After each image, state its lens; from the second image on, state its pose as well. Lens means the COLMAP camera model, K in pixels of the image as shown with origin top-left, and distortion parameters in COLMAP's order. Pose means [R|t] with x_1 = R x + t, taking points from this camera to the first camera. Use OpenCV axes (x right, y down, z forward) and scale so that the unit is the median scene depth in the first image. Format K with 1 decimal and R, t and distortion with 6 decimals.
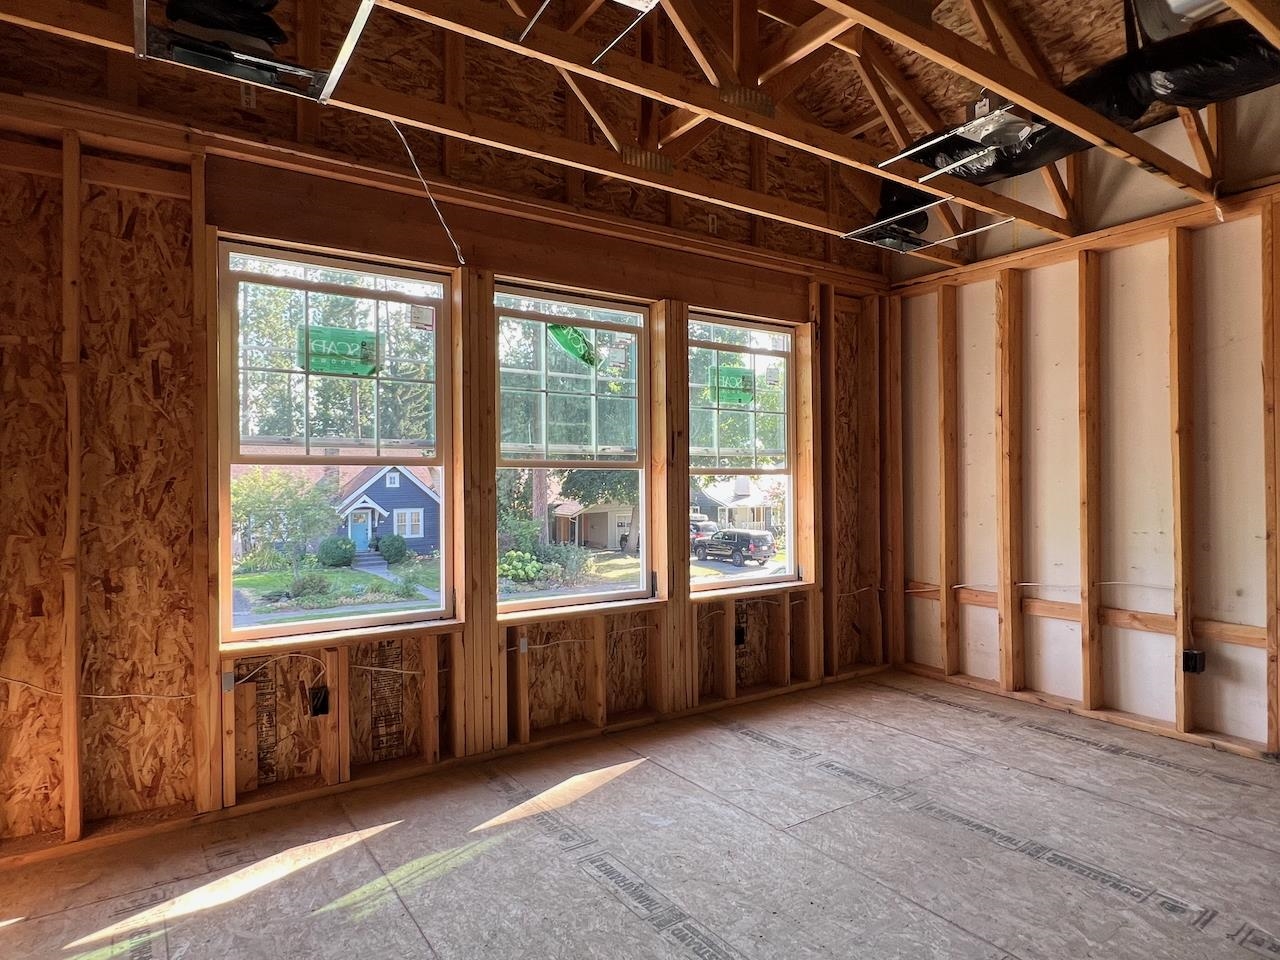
lens RADIAL K [[742.7, 0, 636.1], [0, 742.7, 477.8], [0, 0, 1]] dist [-0.003920, -0.000042]
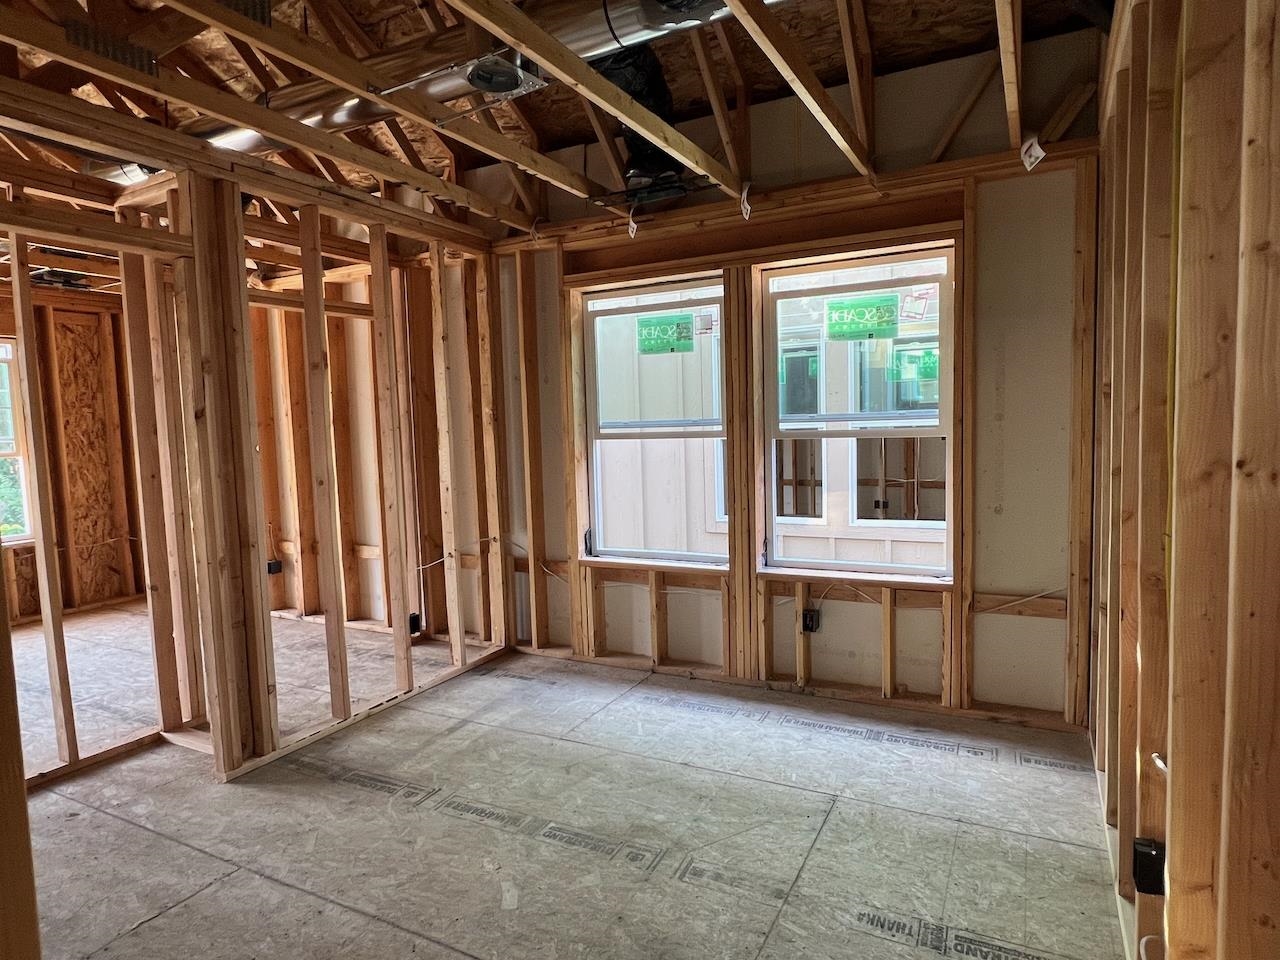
lens RADIAL K [[742.7, 0, 636.1], [0, 742.7, 477.8], [0, 0, 1]] dist [-0.003920, -0.000042]
pose [[0.880319, -0.059138, 0.470681, 0.814679], [0.022254, 0.996255, 0.083550, -0.077037], [-0.473859, -0.063076, 0.878339, -0.929888]]
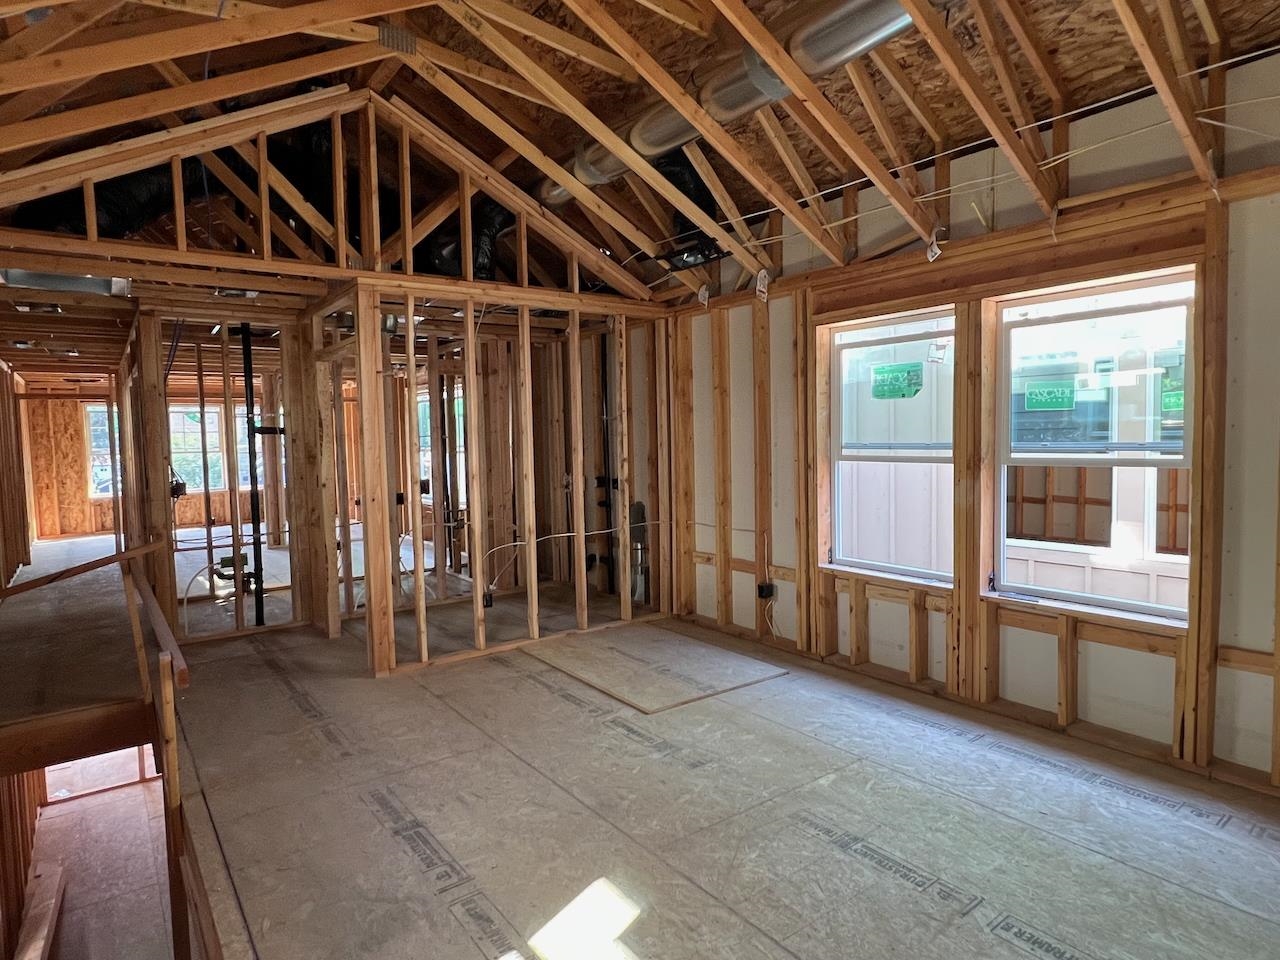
lens RADIAL K [[693.7, 0, 642.5], [0, 693.7, 486.1], [0, 0, 1]] dist [-0.025405, 0.000110]
pose [[0.998609, -0.007308, 0.052226, 2.402955], [0.003840, 0.997799, 0.066202, -0.090986], [-0.052595, -0.065910, 0.996438, -3.075133]]
